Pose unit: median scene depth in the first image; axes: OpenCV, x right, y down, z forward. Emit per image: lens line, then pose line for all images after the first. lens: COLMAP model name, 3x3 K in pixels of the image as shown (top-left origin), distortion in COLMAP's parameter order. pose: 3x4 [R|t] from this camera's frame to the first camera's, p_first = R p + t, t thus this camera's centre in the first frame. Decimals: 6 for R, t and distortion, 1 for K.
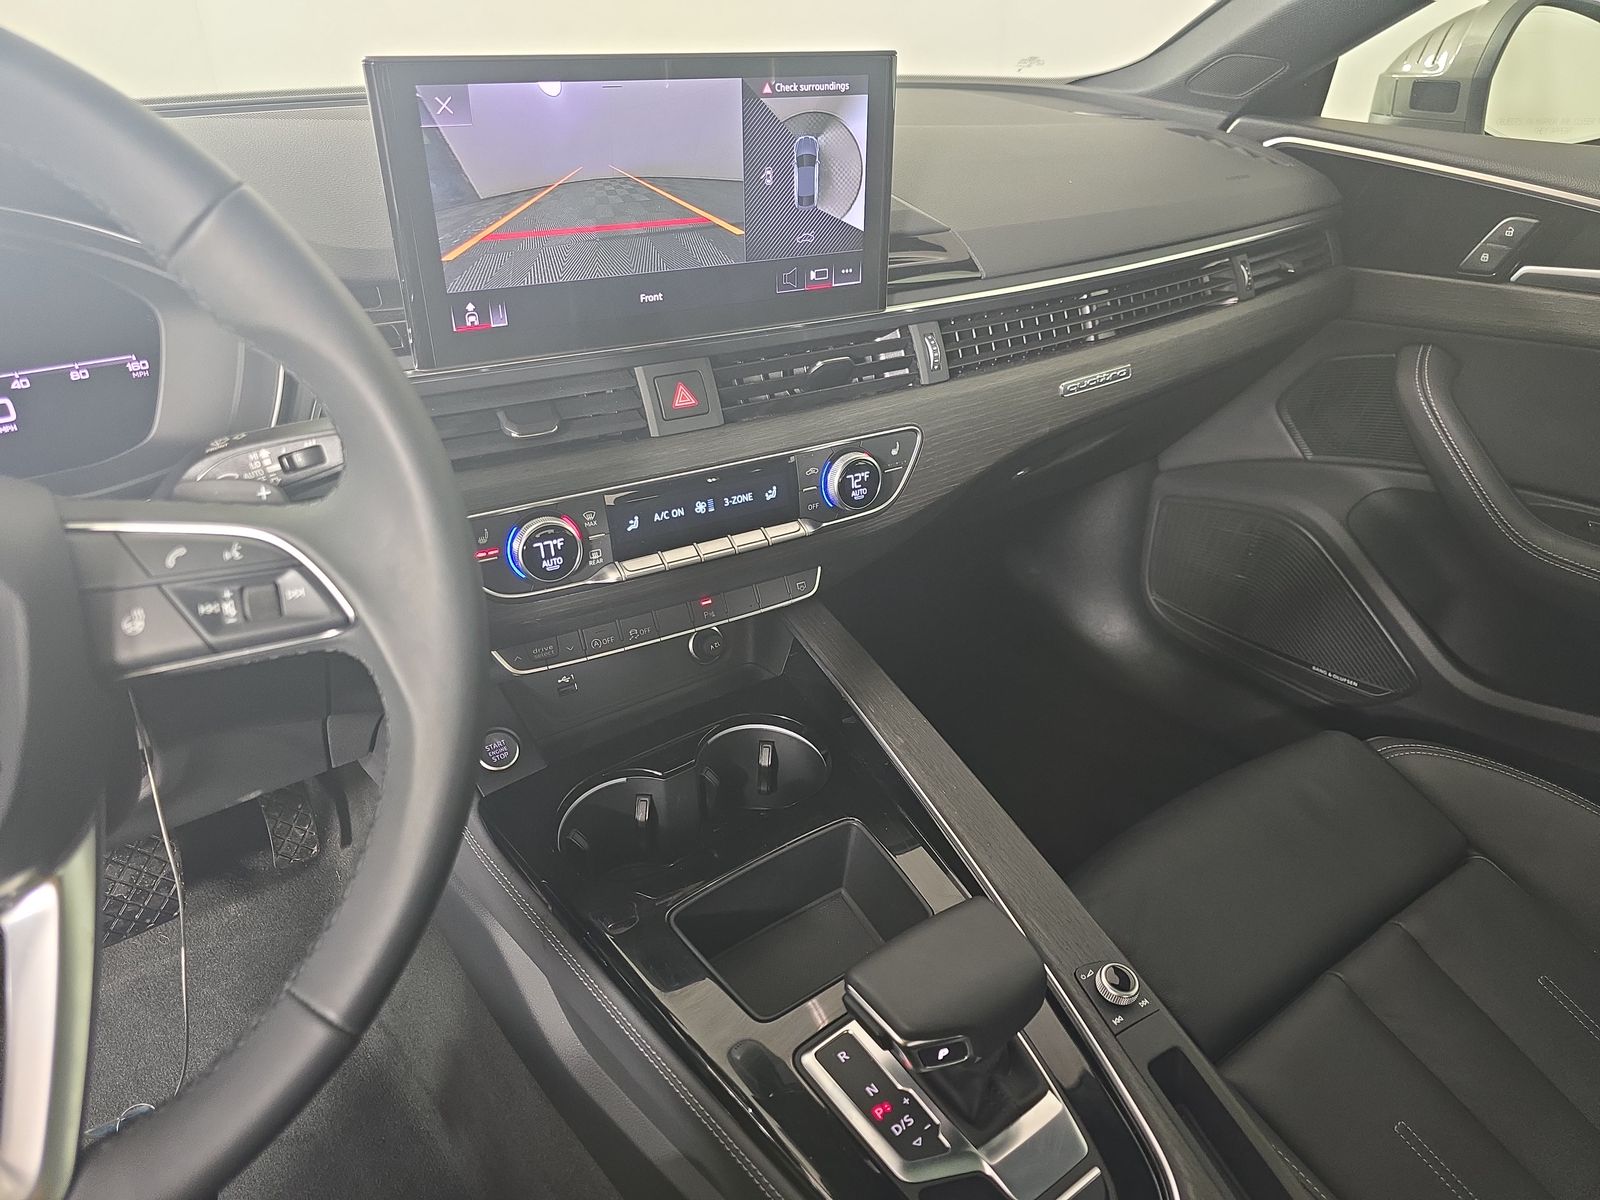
lens RADIAL K [[1074.5, 0, 802.2], [0, 1074.5, 608.0], [0, 0, 1]] dist [0.053907, -0.050952]
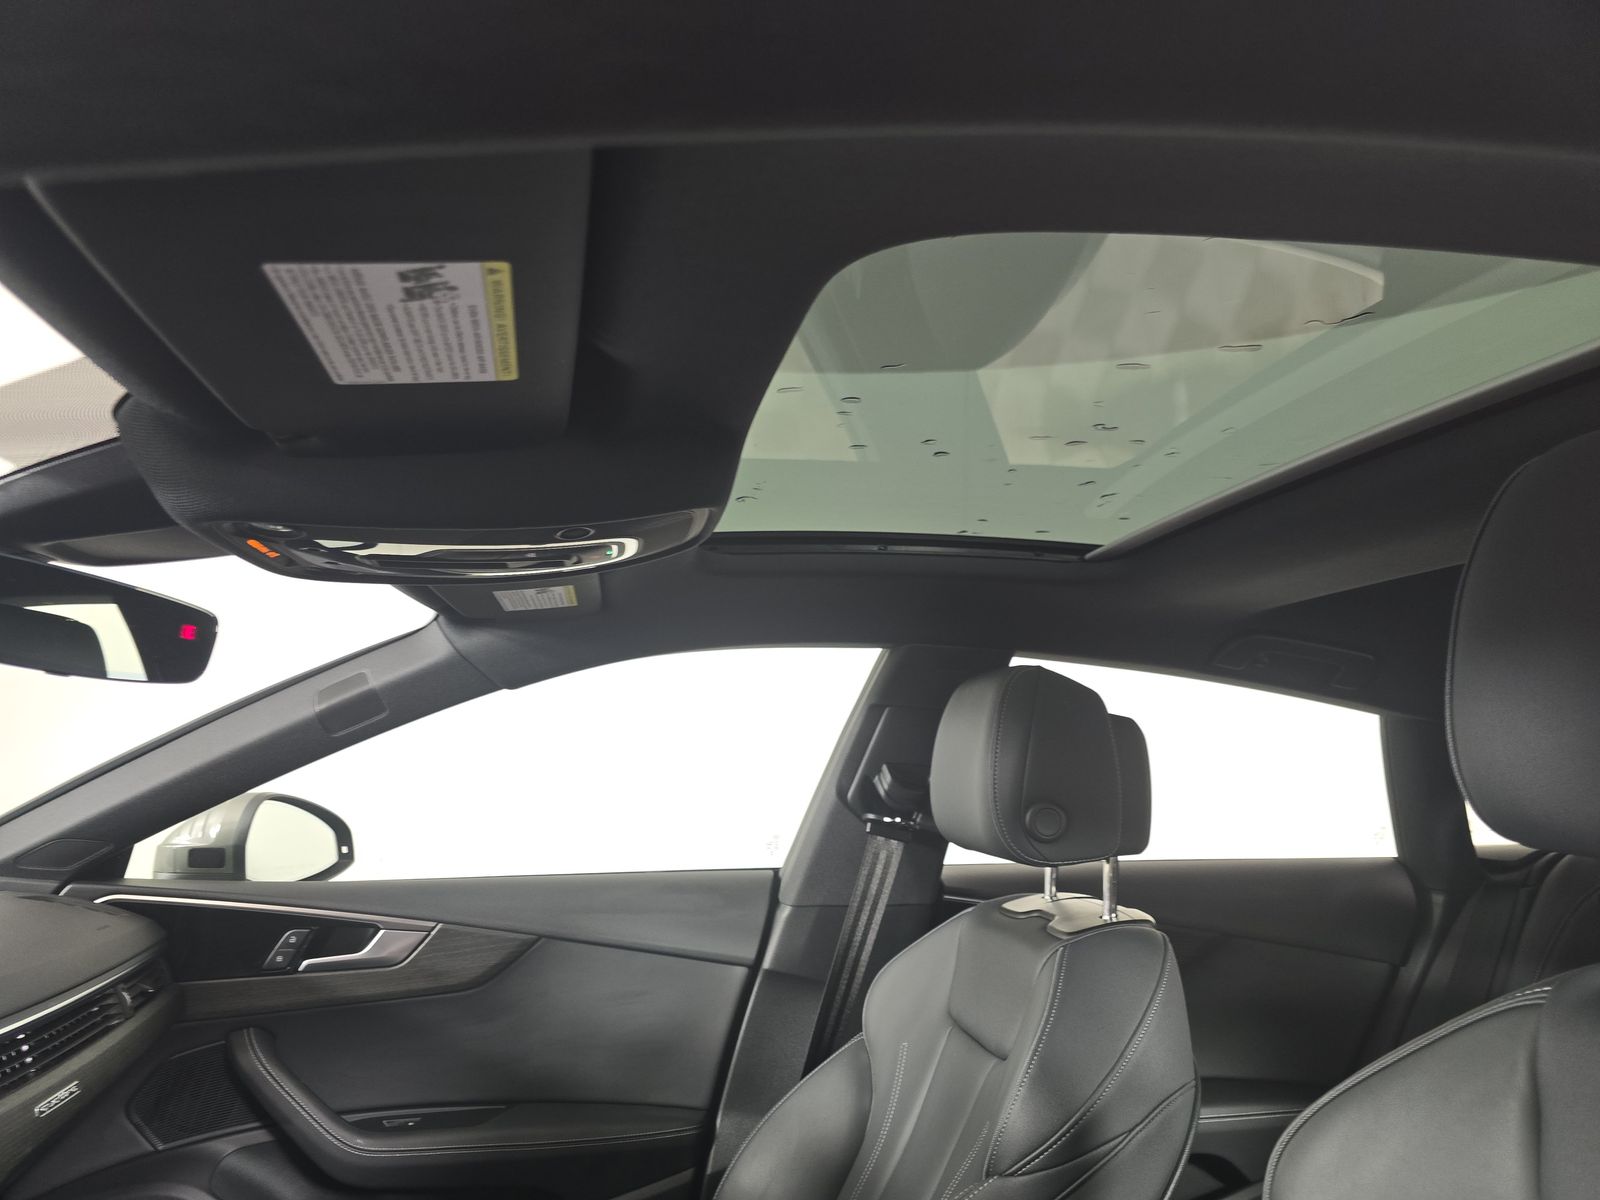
lens RADIAL K [[1074.5, 0, 802.2], [0, 1074.5, 608.0], [0, 0, 1]] dist [0.053907, -0.050952]
pose [[0.436366, 0.139483, 0.888892, -0.405006], [0.419089, 0.842699, -0.337970, 0.065270], [-0.796210, 0.520003, 0.309269, -0.241458]]
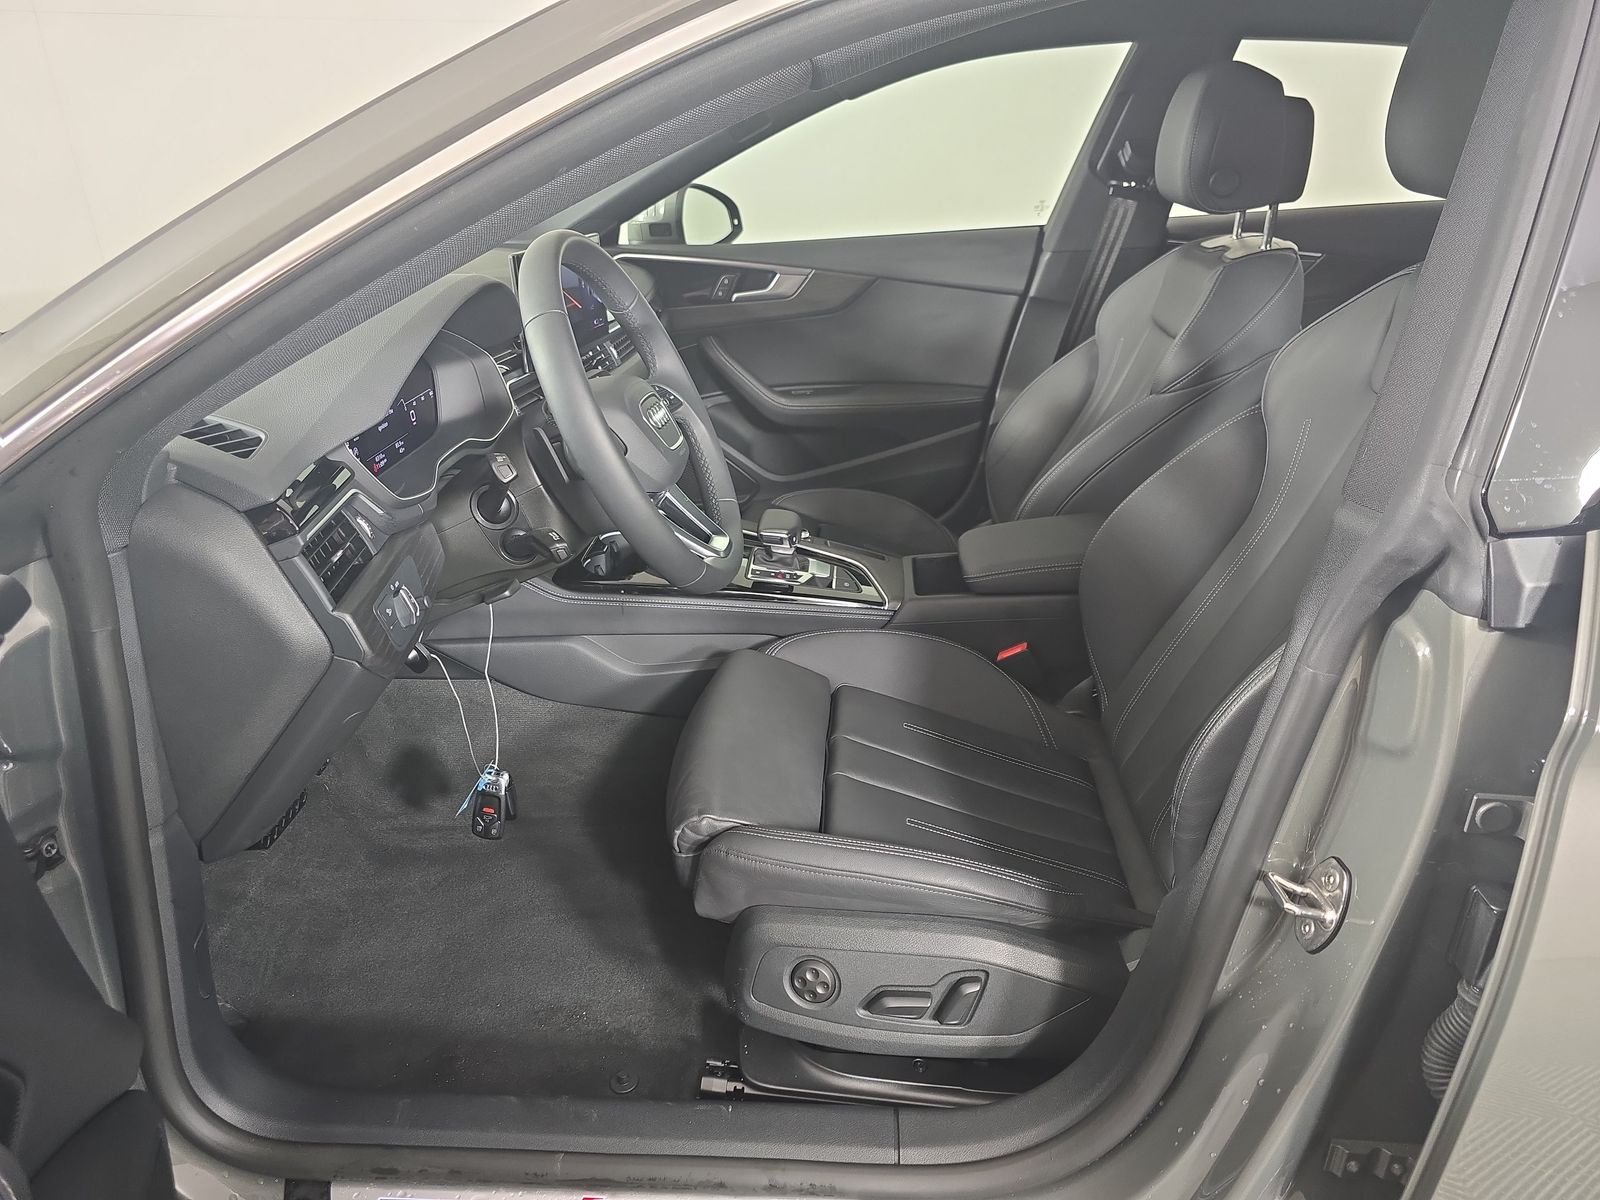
lens RADIAL K [[1074.5, 0, 802.2], [0, 1074.5, 608.0], [0, 0, 1]] dist [0.053907, -0.050952]
pose [[0.632944, -0.333909, 0.698489, -1.035576], [0.403392, 0.912301, 0.070582, 0.189040], [-0.660800, 0.237091, 0.712131, -0.568438]]
